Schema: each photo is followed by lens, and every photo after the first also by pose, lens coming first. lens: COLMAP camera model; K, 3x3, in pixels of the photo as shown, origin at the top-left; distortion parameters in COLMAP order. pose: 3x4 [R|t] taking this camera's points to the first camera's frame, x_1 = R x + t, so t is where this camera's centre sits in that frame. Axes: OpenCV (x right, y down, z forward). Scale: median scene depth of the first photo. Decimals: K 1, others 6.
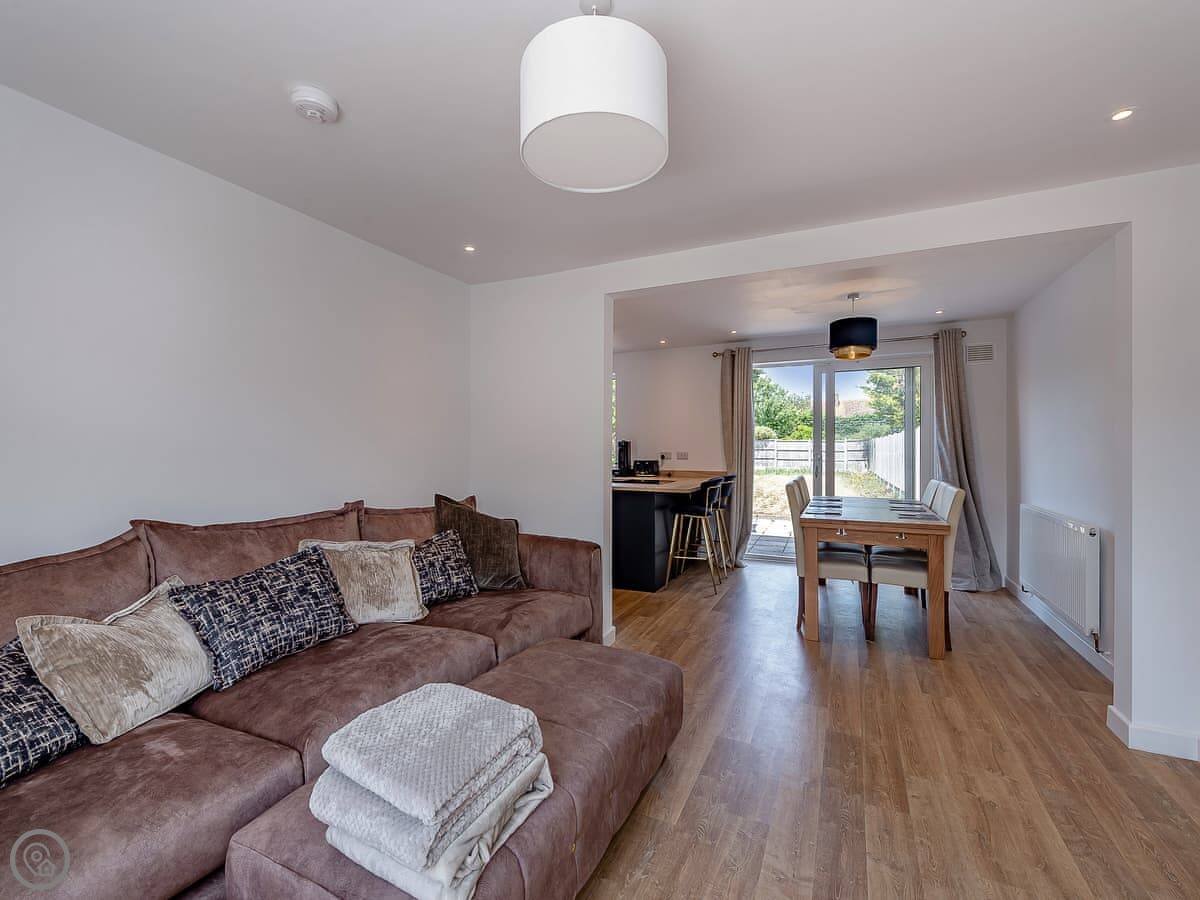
lens RADIAL K [[524.3, 0, 598.7], [0, 524.3, 441.9], [0, 0, 1]] dist [0.011024, -0.002294]
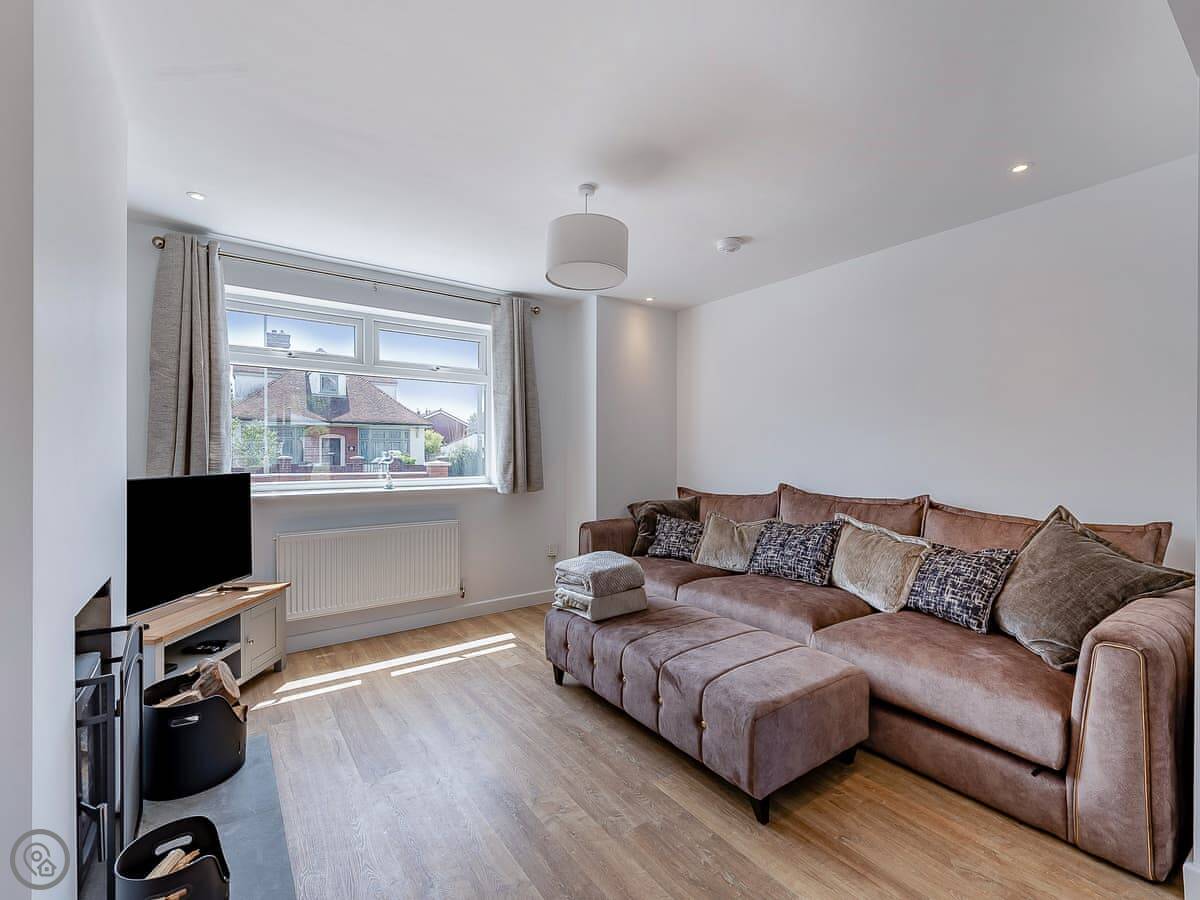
lens RADIAL K [[524.3, 0, 584.2], [0, 524.3, 452.8], [0, 0, 1]] dist [0.011024, -0.002294]
pose [[-0.502748, -0.001252, -0.864432, 1.066679], [0.003664, 0.999987, -0.003579, 0.045386], [0.864425, -0.004967, -0.502737, 1.319087]]
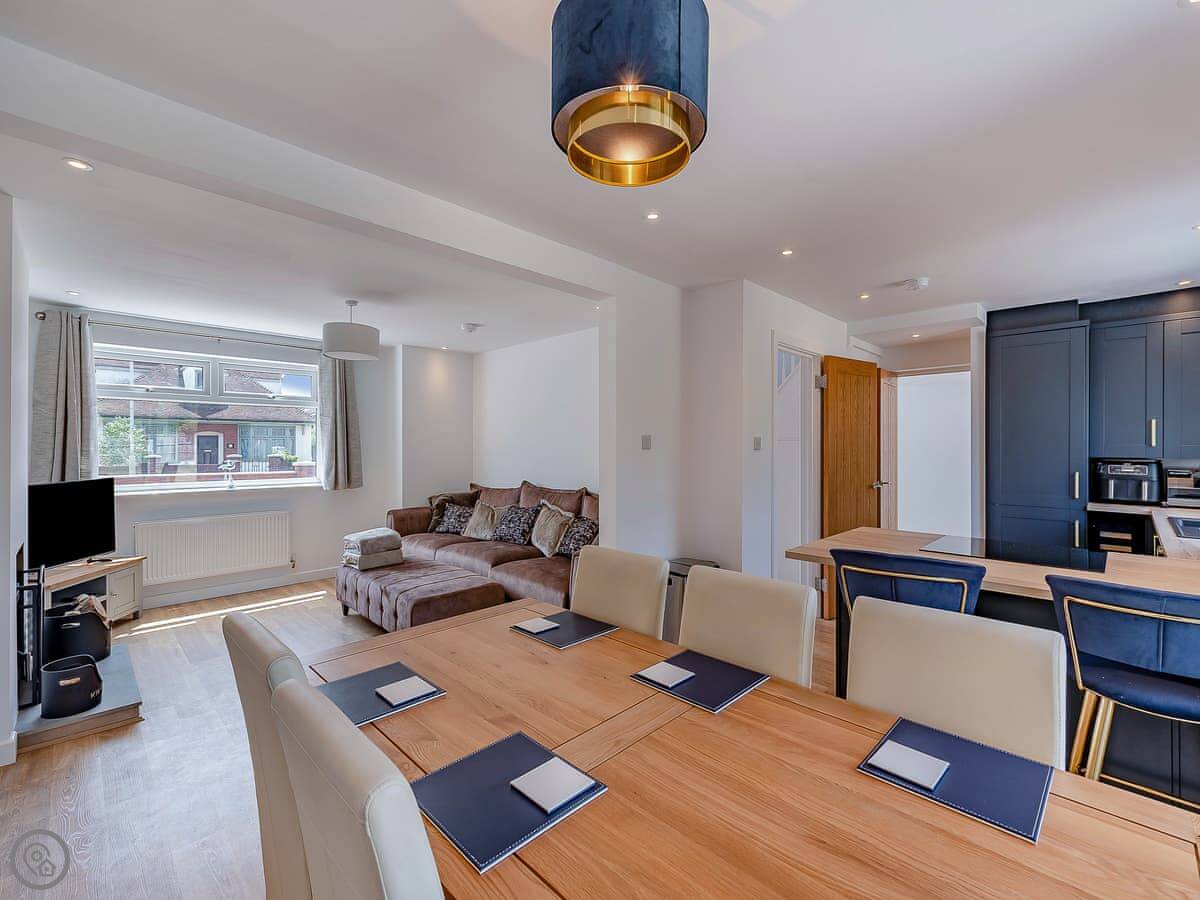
lens RADIAL K [[524.3, 0, 587.1], [0, 524.3, 444.4], [0, 0, 1]] dist [0.011024, -0.002294]
pose [[-0.352301, -0.004658, -0.935875, 1.552761], [0.006068, 0.999955, -0.007261, -0.015333], [0.935867, -0.008237, -0.352257, 2.247180]]
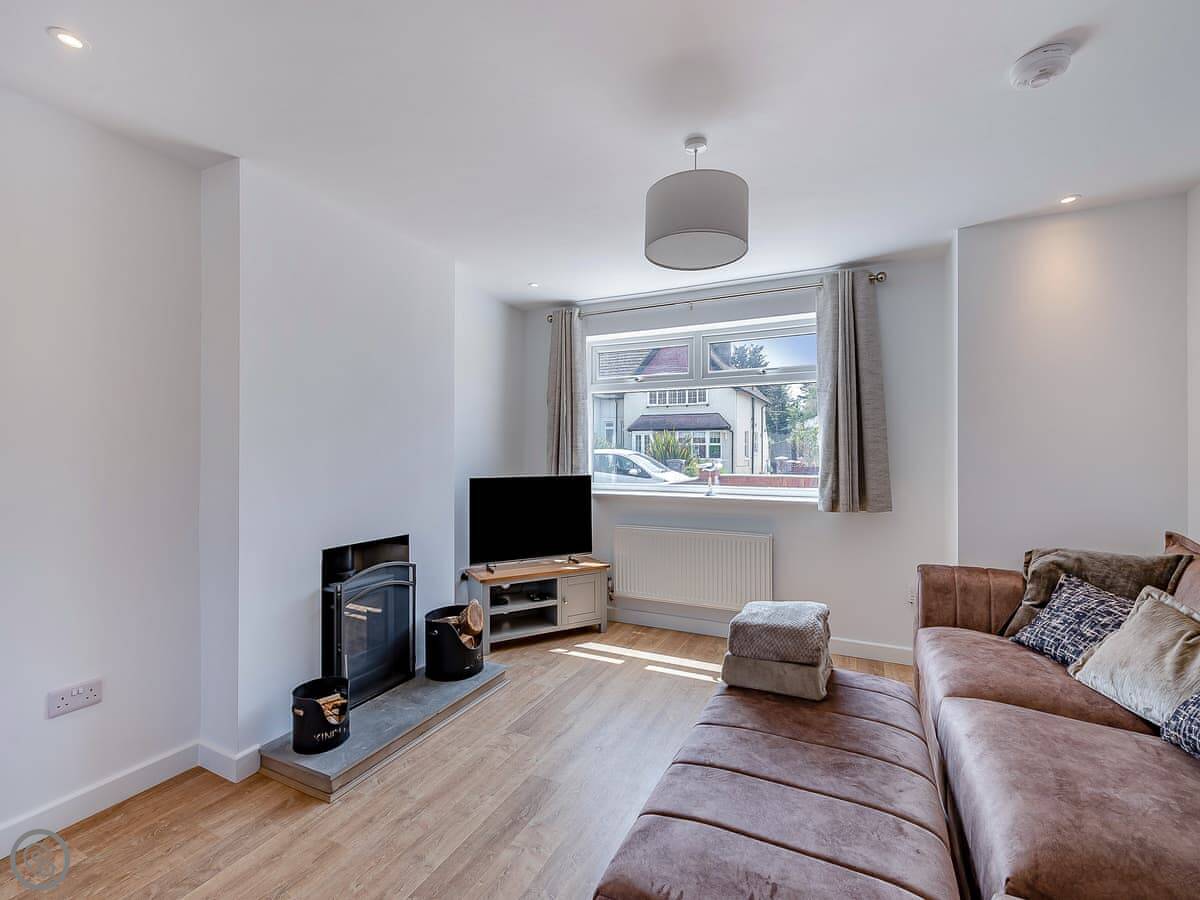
lens RADIAL K [[524.3, 0, 619.2], [0, 524.3, 445.0], [0, 0, 1]] dist [0.011024, -0.002294]
pose [[-0.999991, -0.002158, 0.003524, 0.144187], [-0.002223, 0.999824, -0.018613, 0.017379], [-0.003483, -0.018621, -0.999821, 1.710477]]
